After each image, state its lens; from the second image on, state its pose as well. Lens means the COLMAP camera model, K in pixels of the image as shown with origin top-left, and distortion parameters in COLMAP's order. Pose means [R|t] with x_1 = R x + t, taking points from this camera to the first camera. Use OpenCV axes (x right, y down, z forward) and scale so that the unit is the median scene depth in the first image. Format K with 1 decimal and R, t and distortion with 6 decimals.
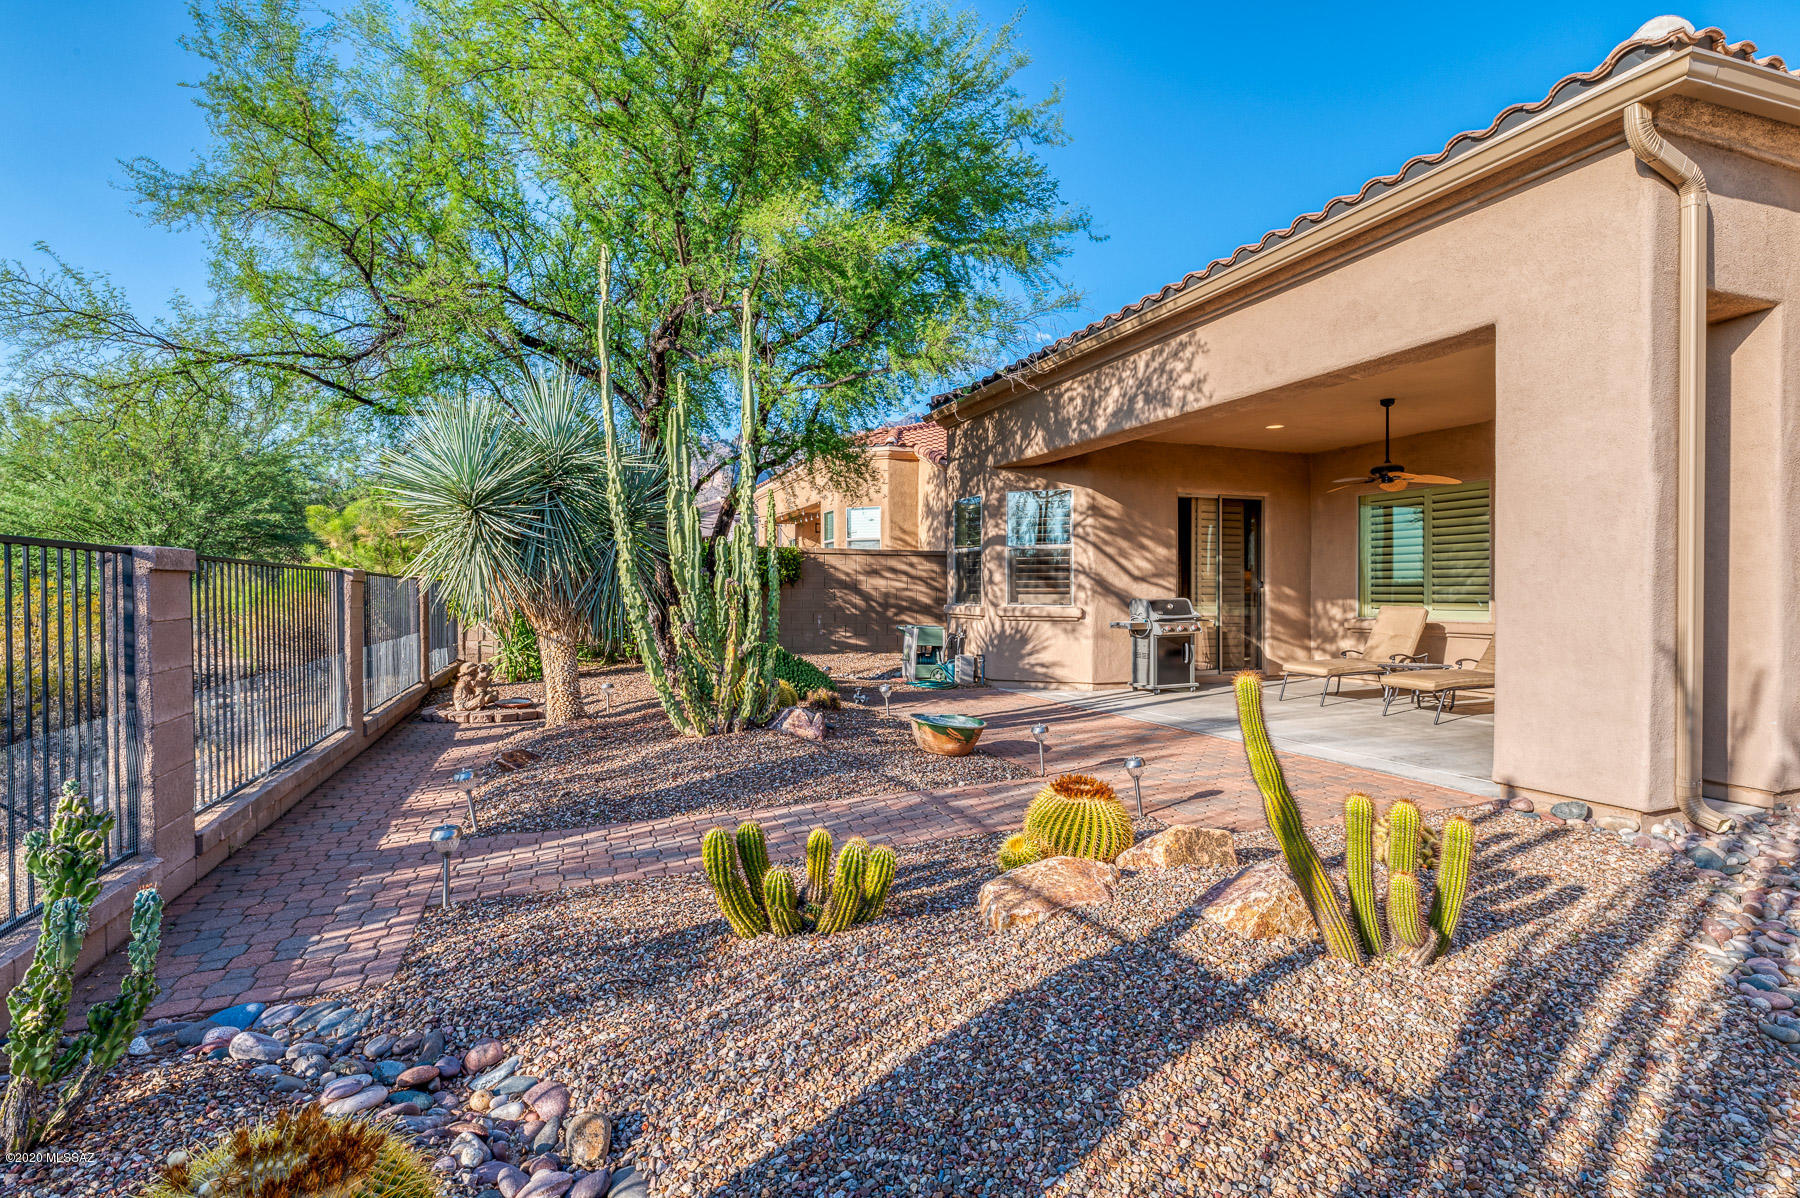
lens RADIAL K [[862.7, 0, 900.0], [0, 862.7, 599.0], [0, 0, 1]] dist [0.000654, 0.000365]
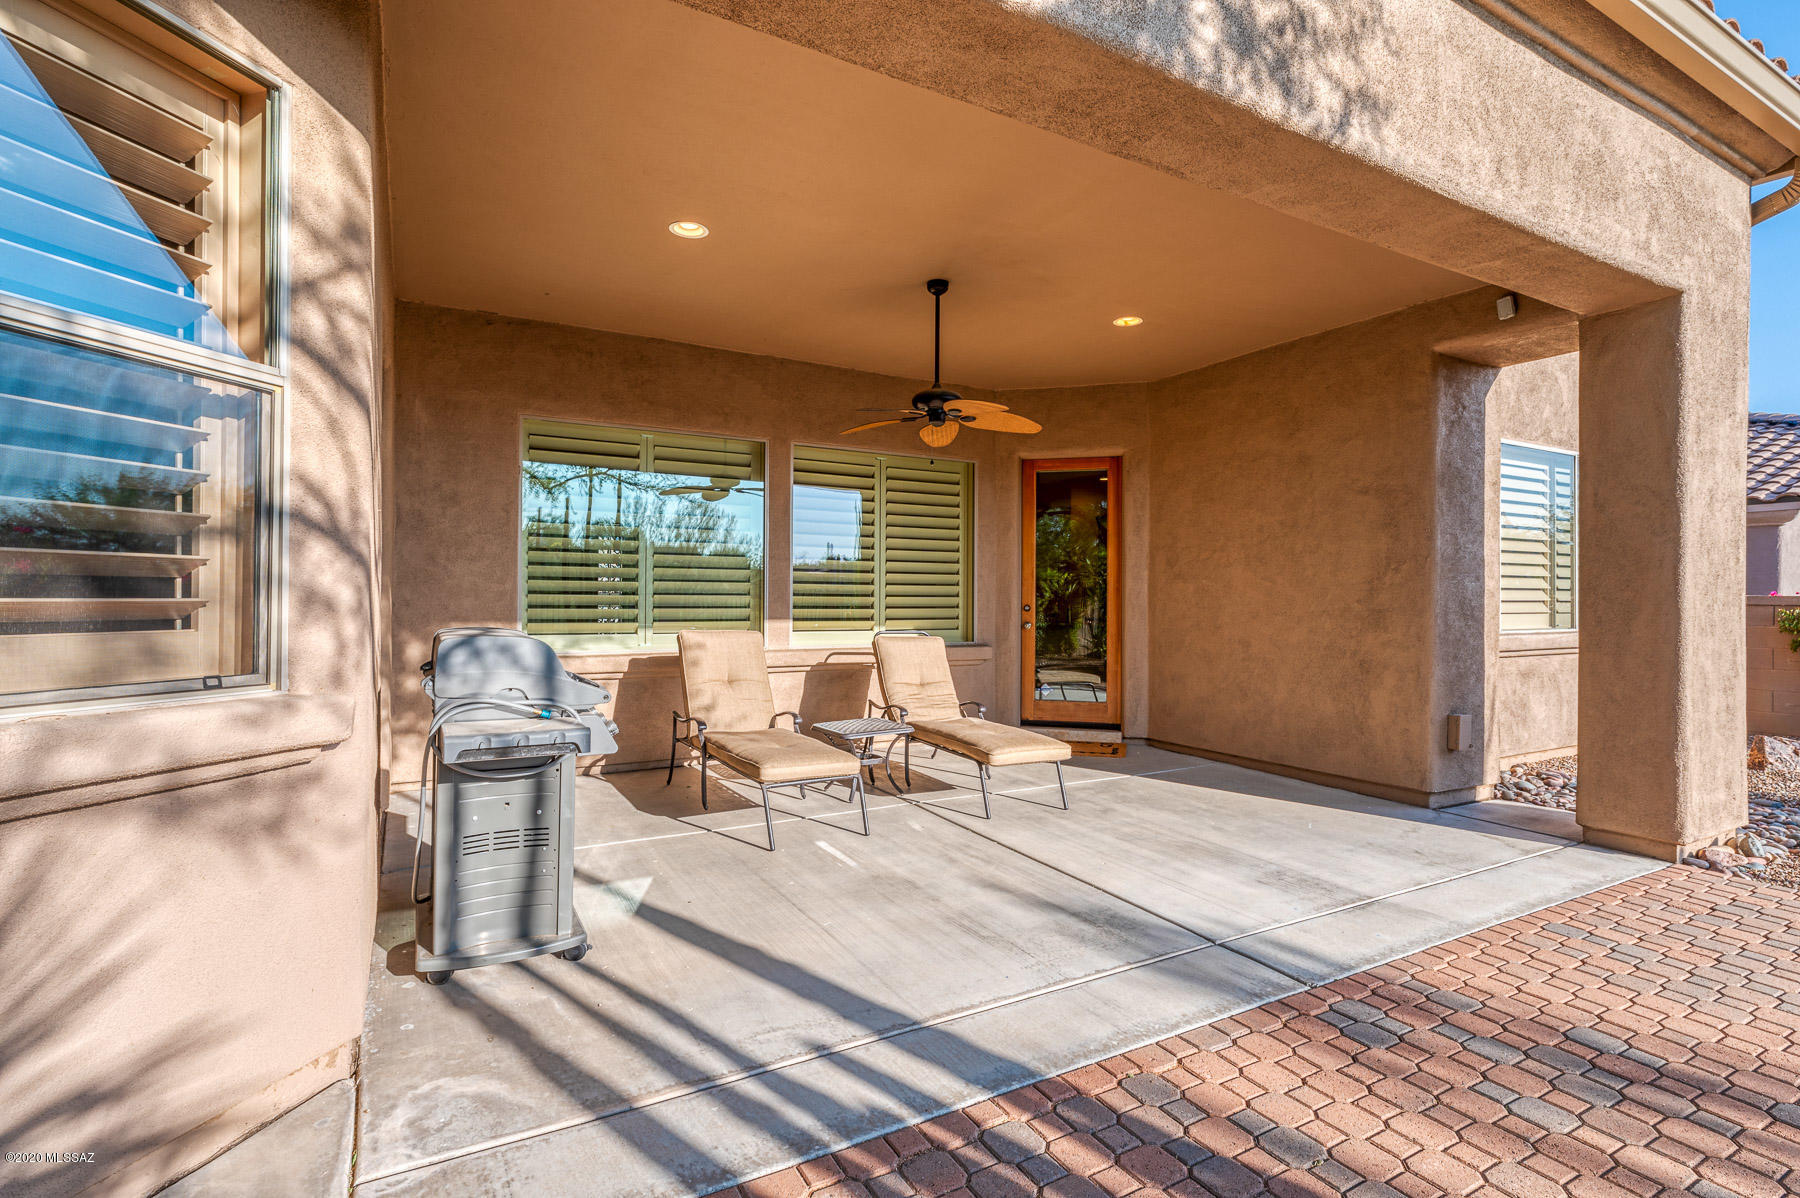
lens RADIAL K [[862.7, 0, 900.0], [0, 862.7, 599.0], [0, 0, 1]] dist [0.000654, 0.000365]
pose [[-0.111028, -0.001214, 0.993817, -0.007003], [-0.007476, 0.999972, 0.000386, -0.015483], [-0.993789, -0.007387, -0.111034, 0.879245]]
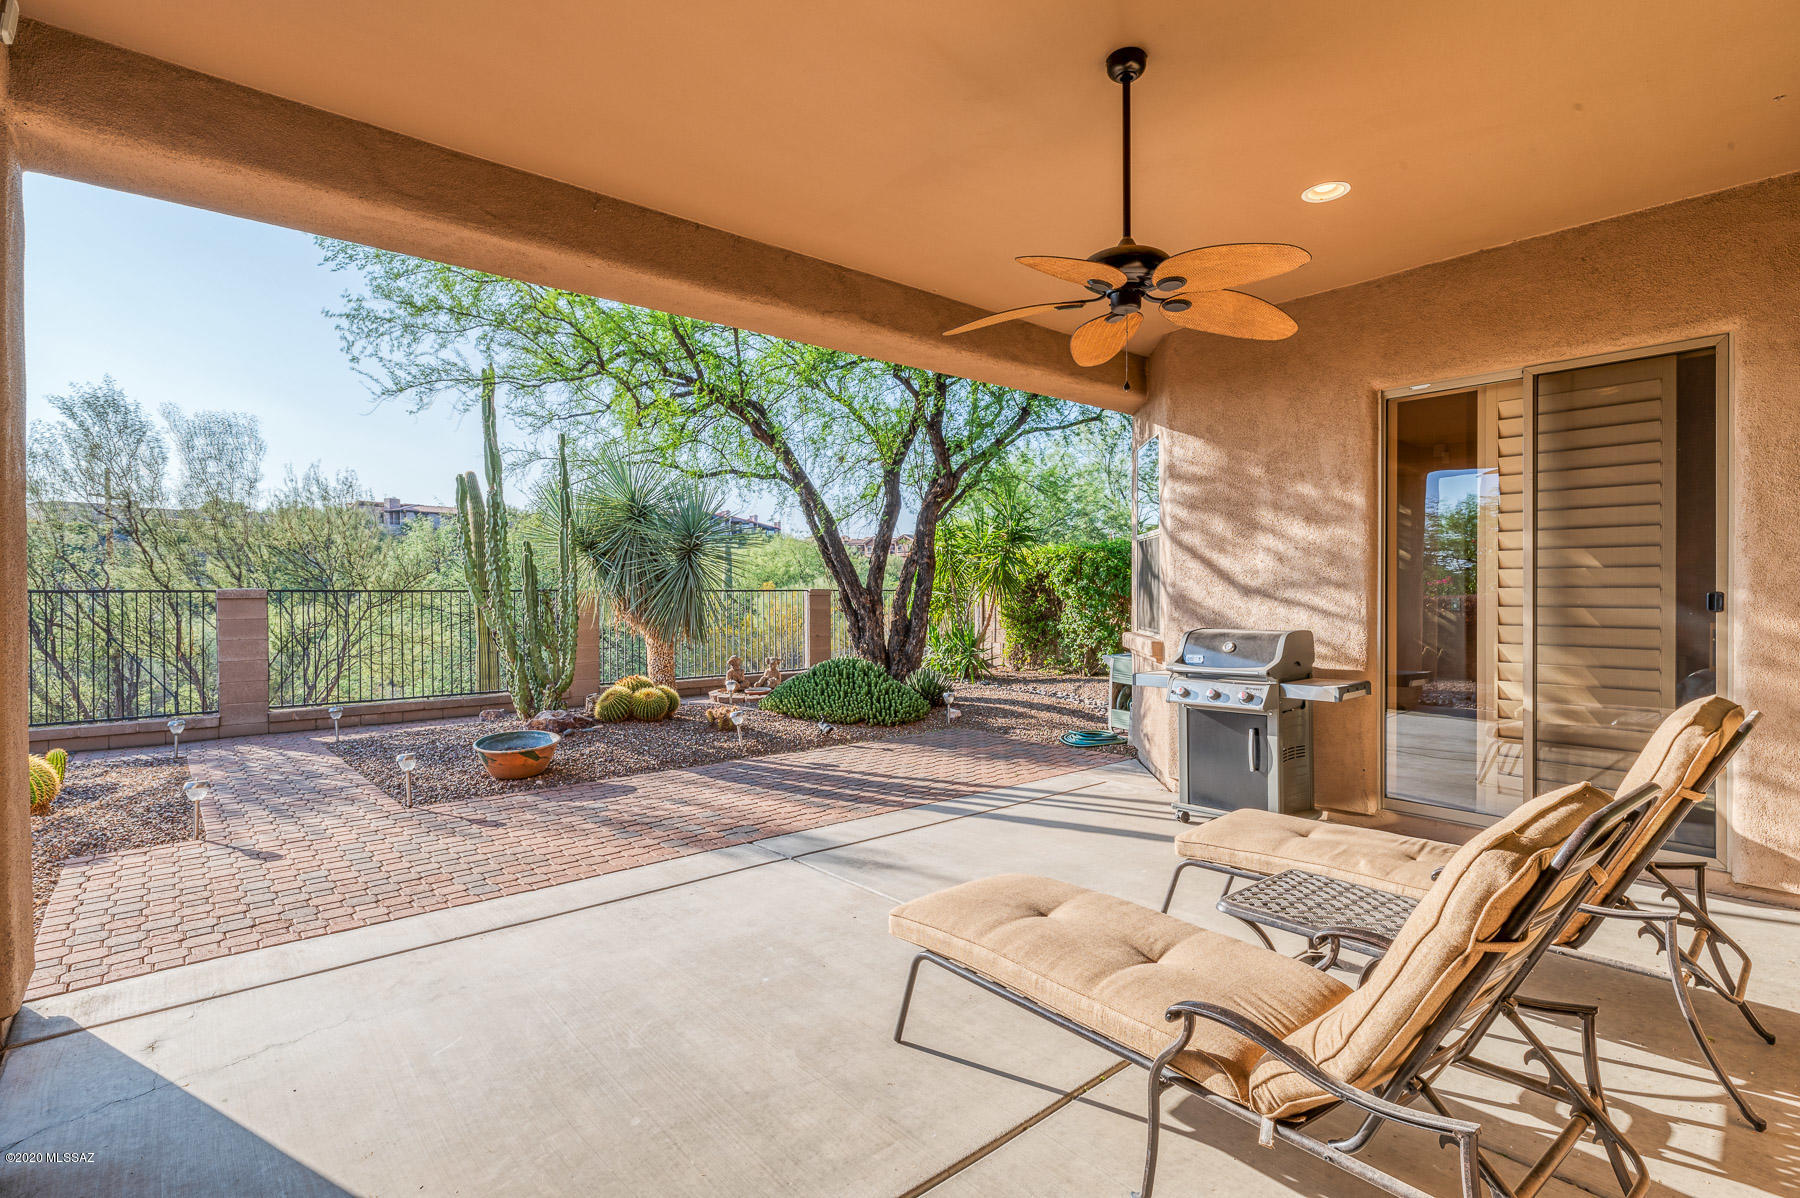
lens RADIAL K [[862.7, 0, 900.0], [0, 862.7, 599.0], [0, 0, 1]] dist [0.000654, 0.000365]
pose [[0.298268, -0.001205, -0.954482, 0.700576], [-0.002507, 0.999995, -0.002046, -0.017968], [0.954479, 0.003004, 0.298263, 0.658532]]
